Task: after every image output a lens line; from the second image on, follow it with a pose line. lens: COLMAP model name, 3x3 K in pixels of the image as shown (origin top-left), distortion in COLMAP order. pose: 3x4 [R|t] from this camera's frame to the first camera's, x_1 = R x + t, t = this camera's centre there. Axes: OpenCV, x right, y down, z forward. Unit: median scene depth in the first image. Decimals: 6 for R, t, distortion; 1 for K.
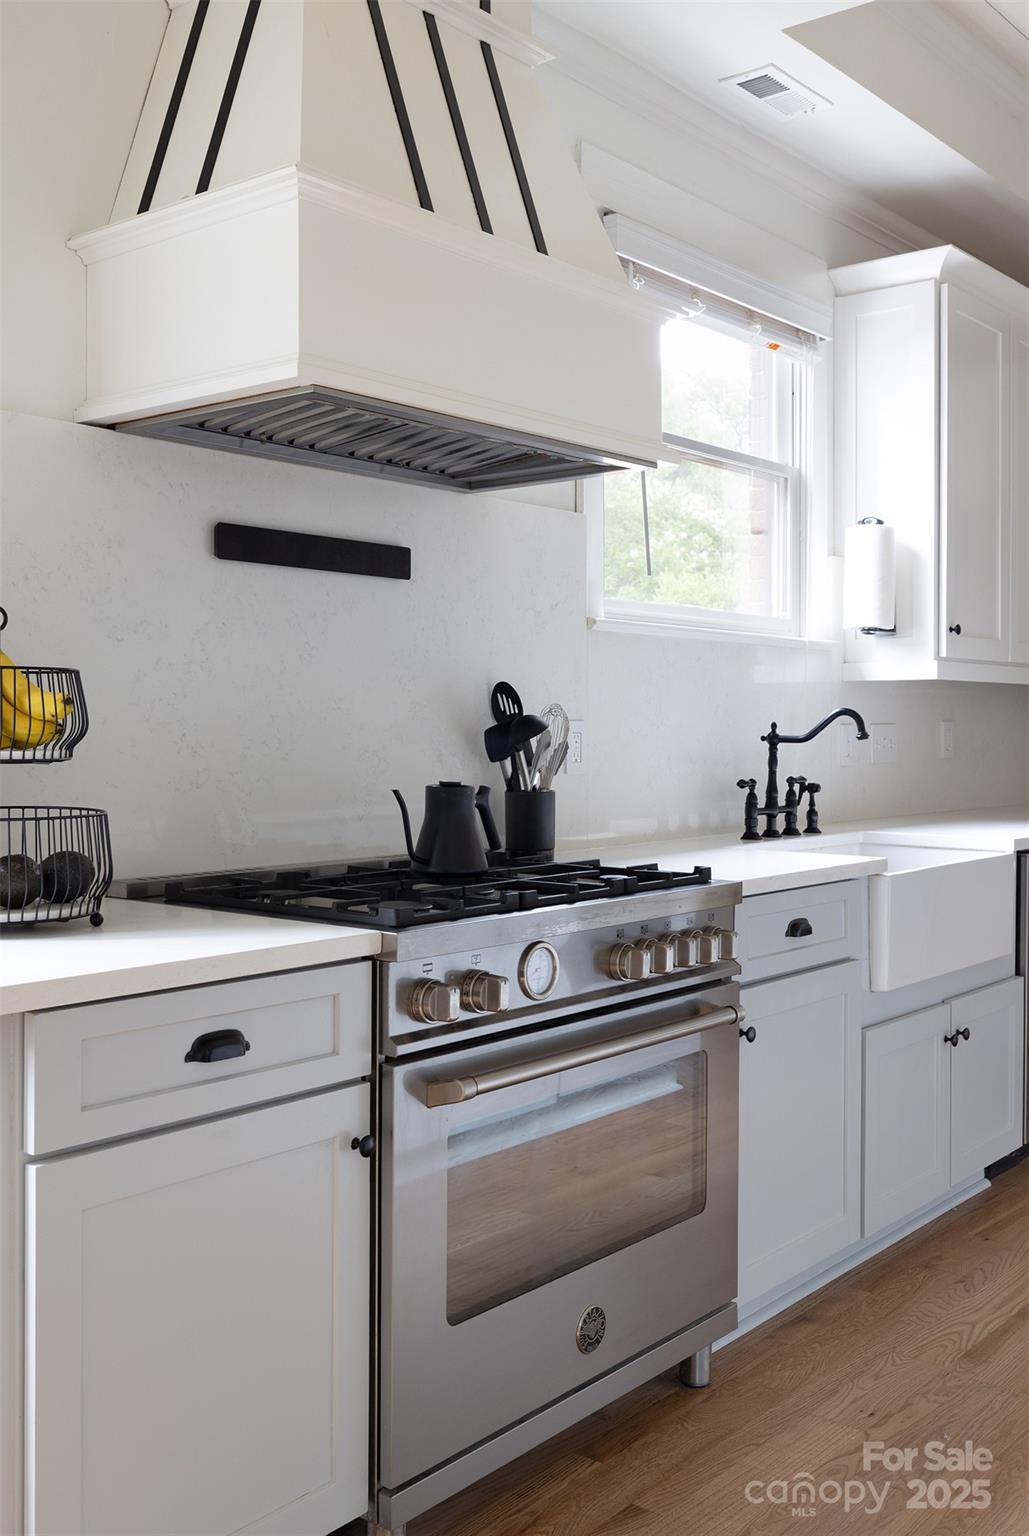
lens RADIAL K [[1526.0, 0, 523.1], [0, 1526.0, 755.6], [0, 0, 1]] dist [-0.002941, 0.000000]
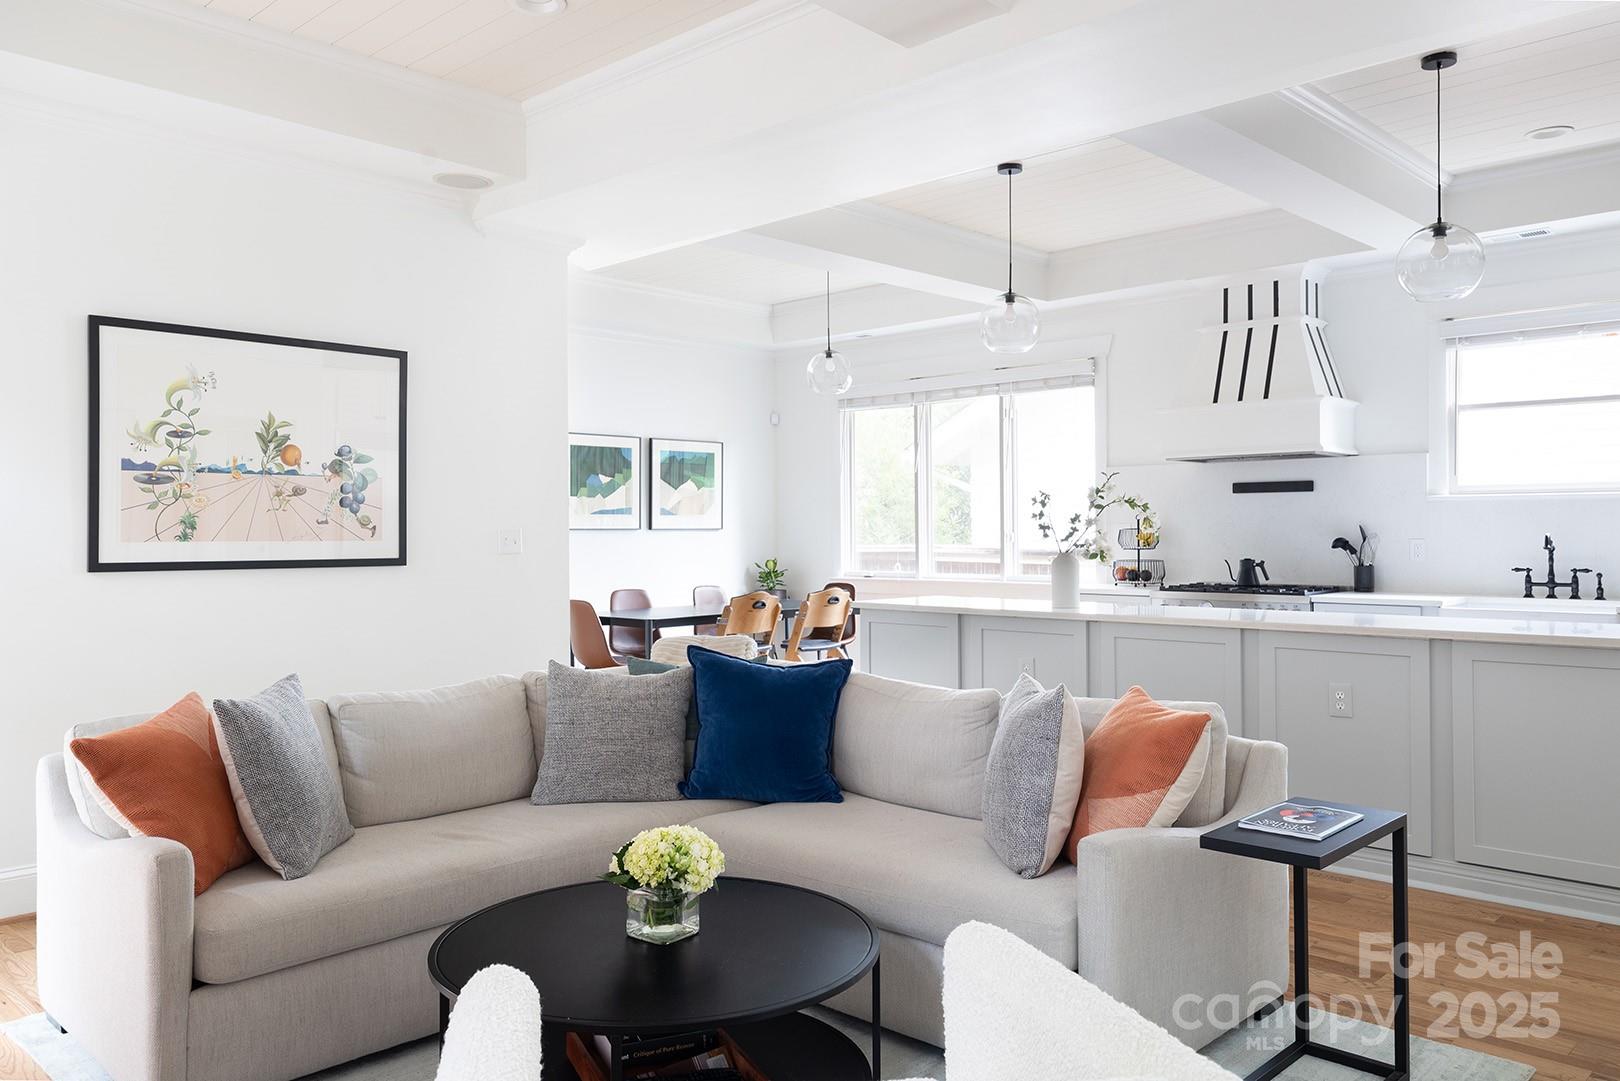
lens RADIAL K [[1260.2, 0, 807.1], [0, 1260.2, 536.2], [0, 0, 1]] dist [0.002626, 0.001022]
pose [[-0.069202, -0.001473, -0.997602, 1.696457], [-0.017098, 0.999854, -0.000291, -0.008700], [0.997456, 0.017037, -0.069217, 0.141226]]
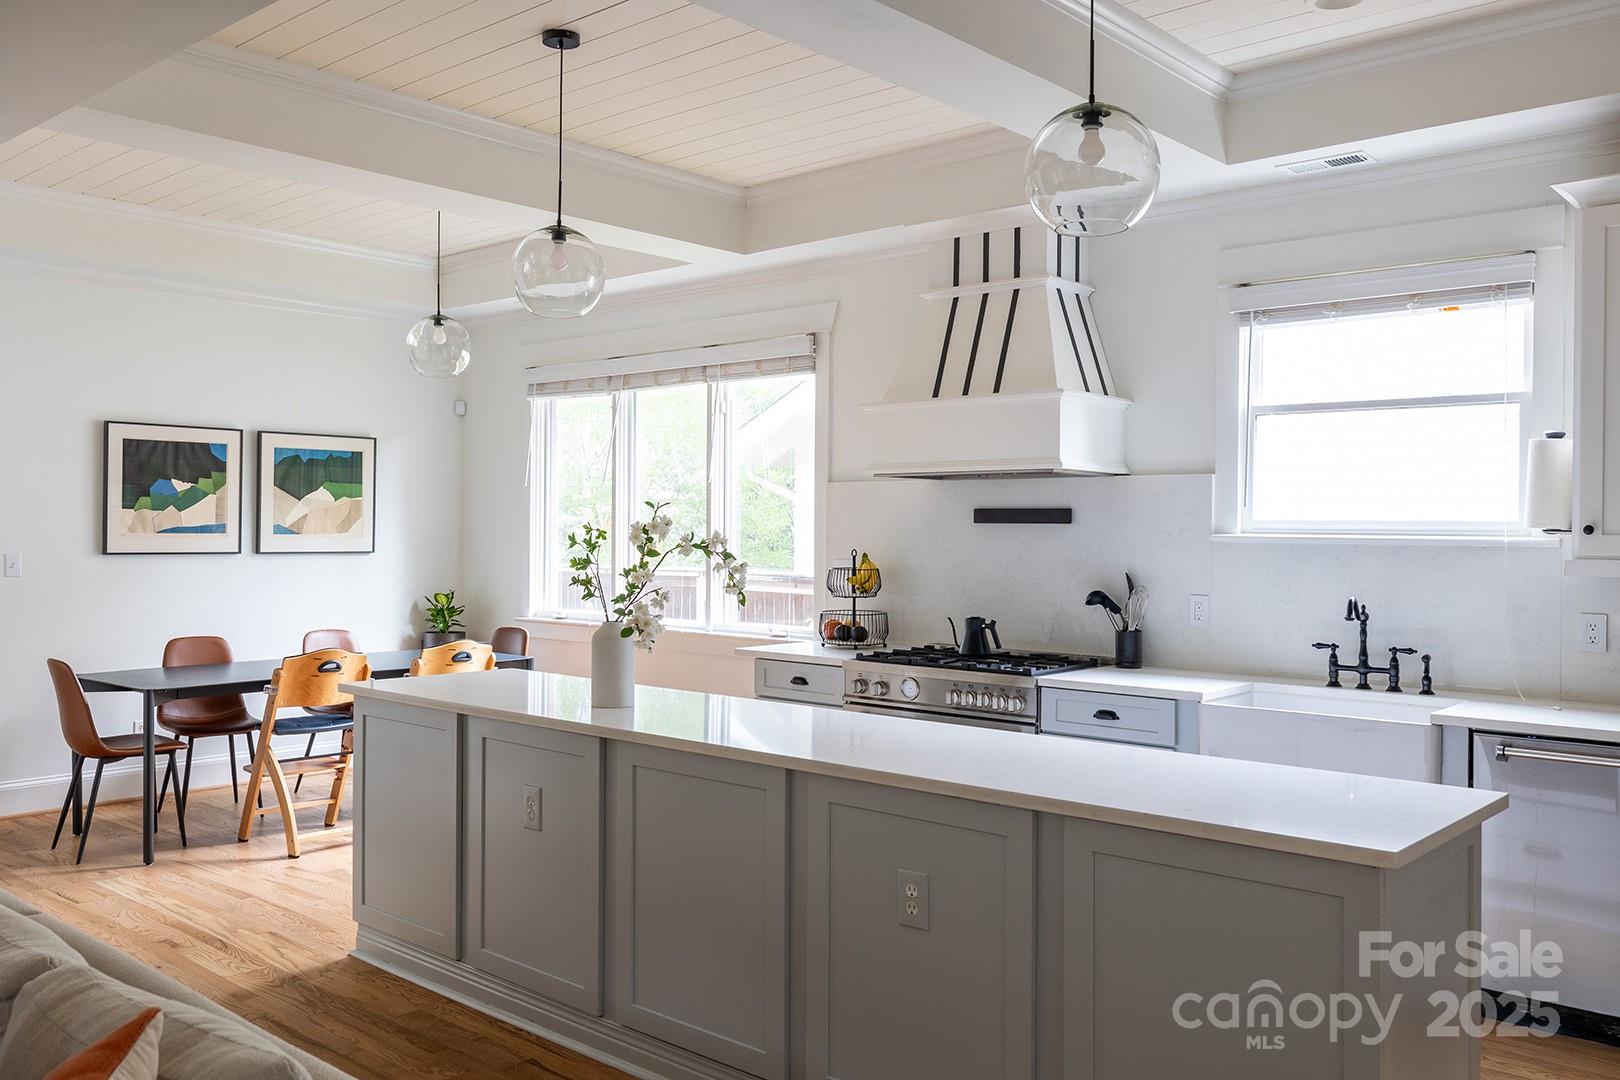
lens RADIAL K [[1356.4, 0, 818.8], [0, 1356.4, 537.4], [0, 0, 1]] dist [-0.000360, 0.014645]
pose [[-0.030426, 0.000155, -0.999537, 1.269771], [-0.031377, 0.999507, 0.001110, -0.061847], [0.999044, 0.031397, -0.030406, 0.502061]]
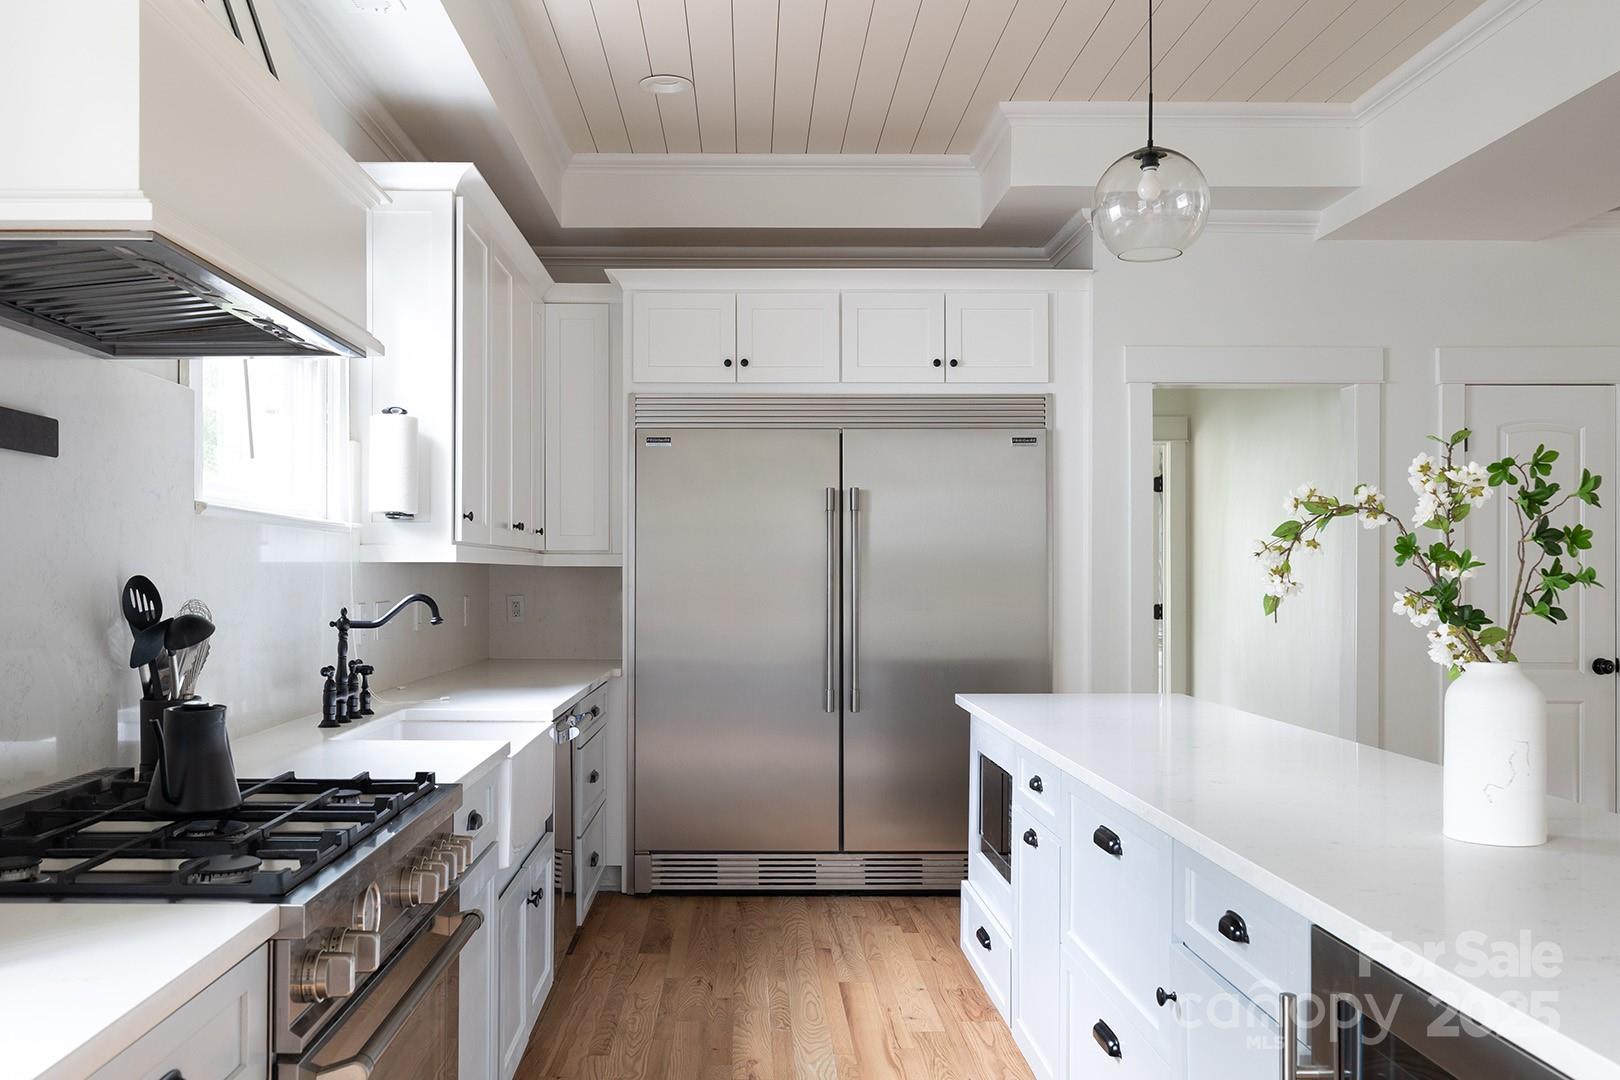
lens RADIAL K [[1356.4, 0, 804.7], [0, 1356.4, 589.8], [0, 0, 1]] dist [-0.000360, 0.014645]
pose [[0.776838, -0.004301, 0.629686, -0.161617], [0.012304, 0.999889, -0.008351, -0.022430], [-0.629581, 0.014235, 0.776805, 0.116779]]
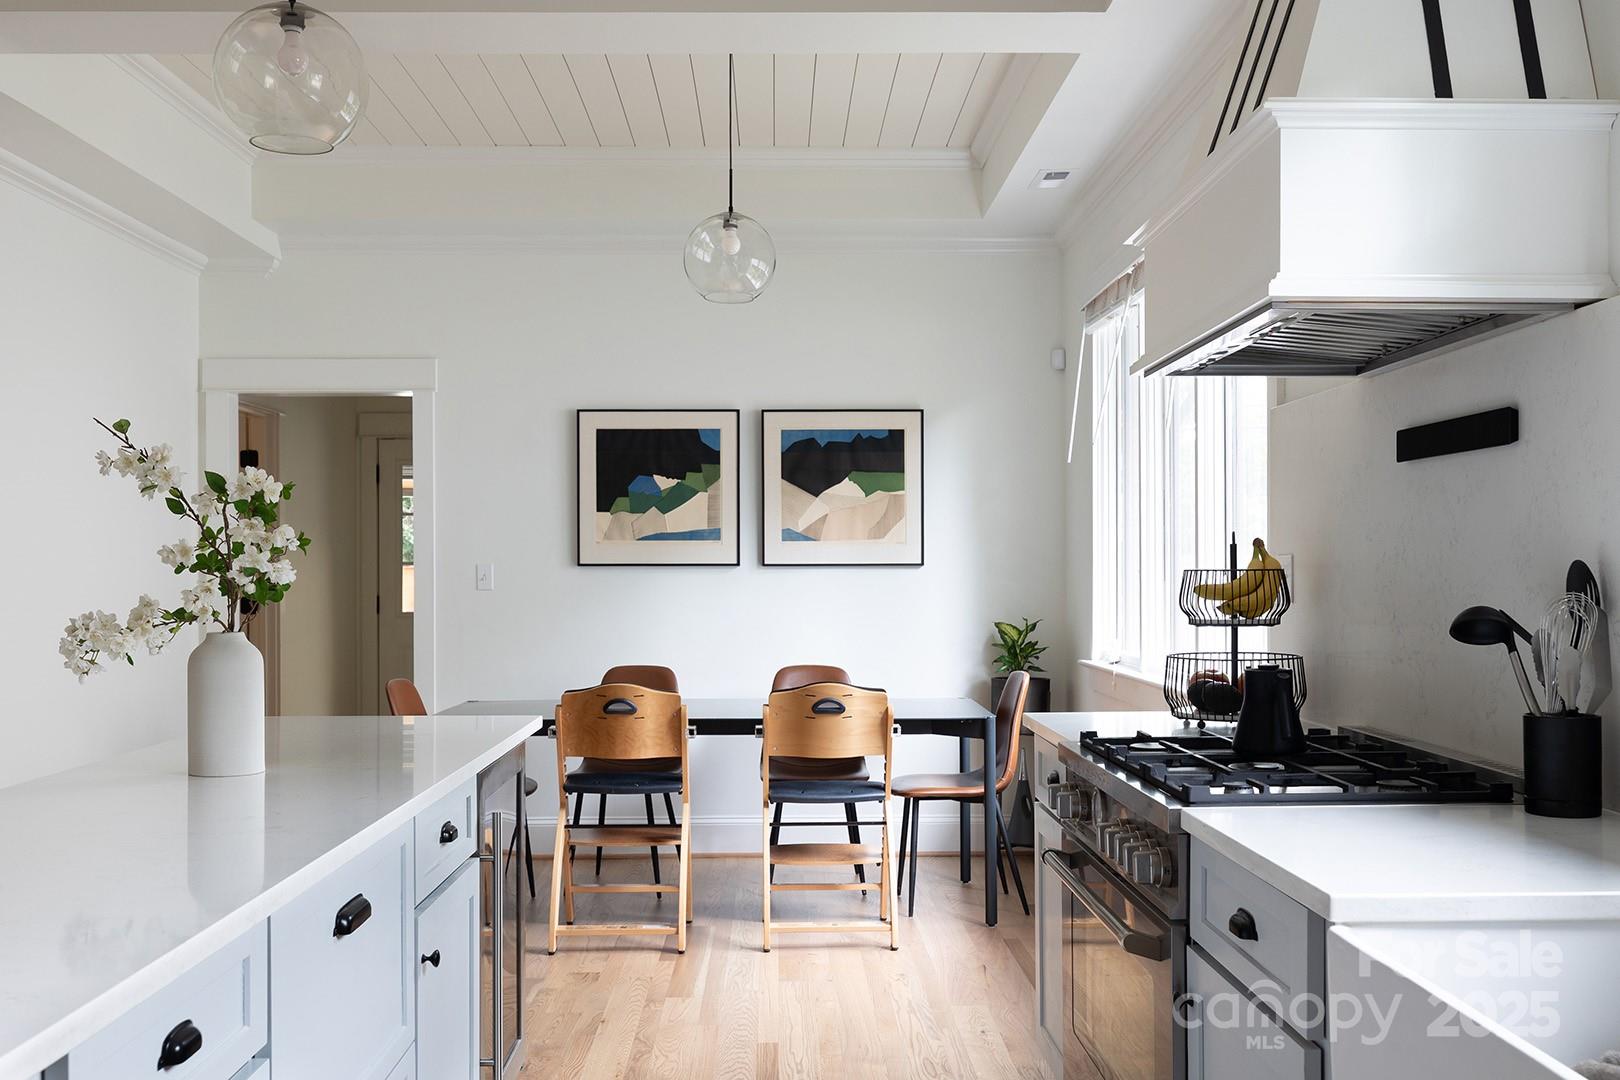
lens RADIAL K [[1609.4, 0, 801.0], [0, 1609.4, 570.7], [0, 0, 1]] dist [-0.002941, 0.000000]
pose [[-0.764509, -0.002756, -0.644607, 0.556669], [-0.016770, 0.999737, 0.015614, -0.037277], [0.644395, 0.022747, -0.764354, 1.009175]]
